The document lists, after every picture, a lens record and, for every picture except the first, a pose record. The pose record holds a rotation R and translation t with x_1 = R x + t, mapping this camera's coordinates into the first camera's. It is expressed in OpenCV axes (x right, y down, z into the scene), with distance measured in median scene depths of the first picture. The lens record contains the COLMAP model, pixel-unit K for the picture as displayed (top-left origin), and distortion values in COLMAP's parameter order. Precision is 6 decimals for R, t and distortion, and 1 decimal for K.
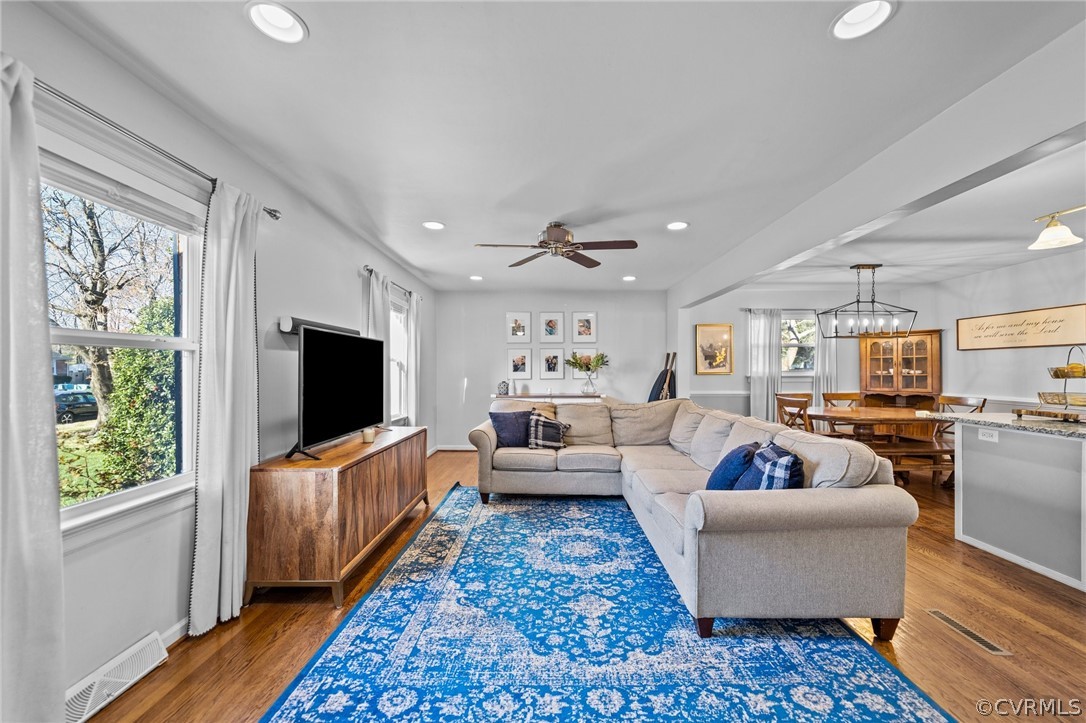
lens RADIAL K [[418.8, 0, 546.3], [0, 418.8, 369.8], [0, 0, 1]] dist [-0.007791, 0.003140]
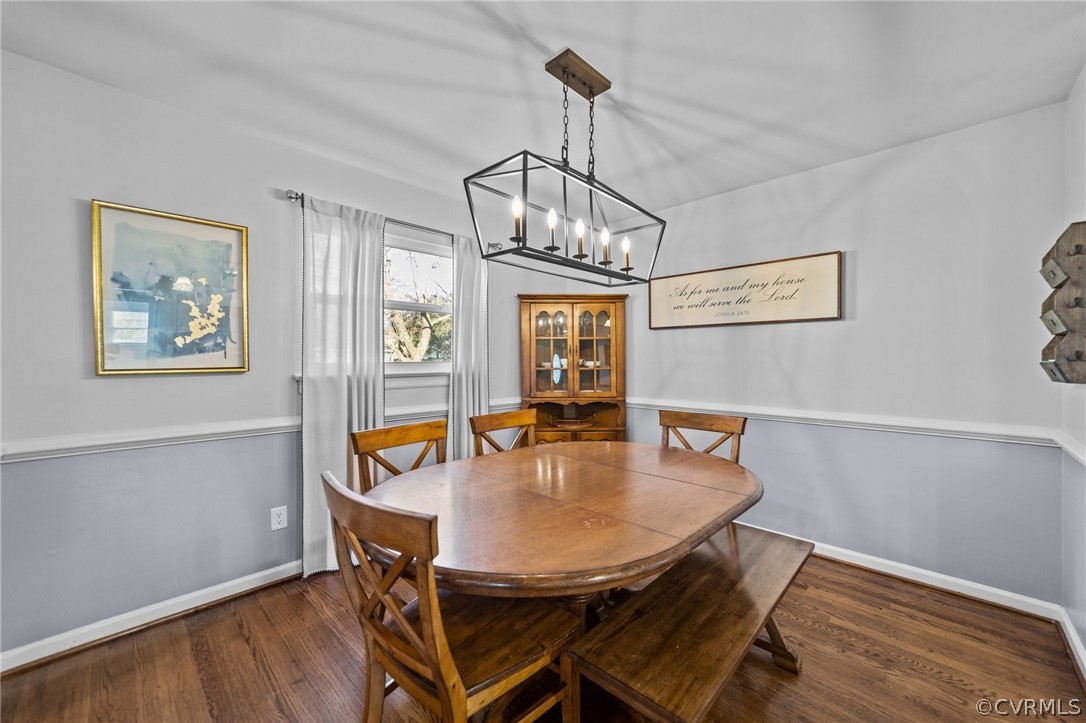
lens RADIAL K [[418.8, 0, 547.4], [0, 418.8, 360.8], [0, 0, 1]] dist [-0.007791, 0.003140]
pose [[0.688953, -0.000794, 0.724806, 0.619144], [-0.001526, 0.999996, 0.002546, -0.000489], [-0.724805, -0.002860, 0.688949, 0.985421]]
